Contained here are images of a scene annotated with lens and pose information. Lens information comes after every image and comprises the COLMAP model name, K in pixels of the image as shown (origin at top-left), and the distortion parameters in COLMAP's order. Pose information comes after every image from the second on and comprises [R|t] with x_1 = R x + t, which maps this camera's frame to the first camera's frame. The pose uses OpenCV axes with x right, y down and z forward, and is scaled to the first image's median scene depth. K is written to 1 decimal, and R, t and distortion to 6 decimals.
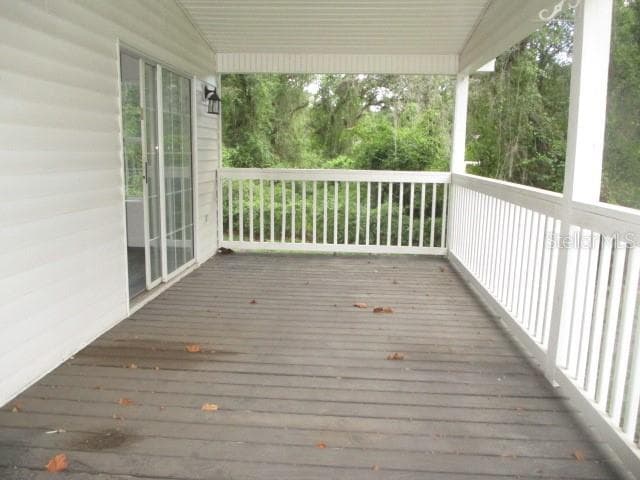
lens RADIAL K [[524.0, 0, 320.0], [0, 524.0, 240.0], [0, 0, 1]] dist [-0.008811, -0.002522]
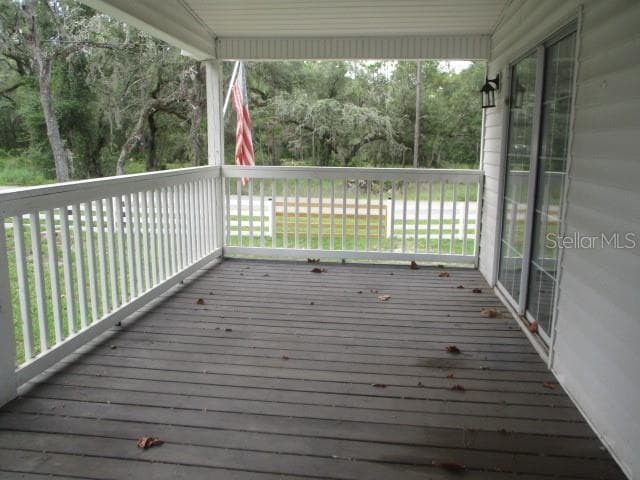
lens RADIAL K [[524.0, 0, 320.0], [0, 524.0, 240.0], [0, 0, 1]] dist [-0.008811, -0.002522]
pose [[-0.998104, -0.033549, 0.051600, -0.131446], [-0.013824, 0.939157, 0.343210, -0.324435], [-0.059975, 0.341846, -0.937840, 1.847479]]
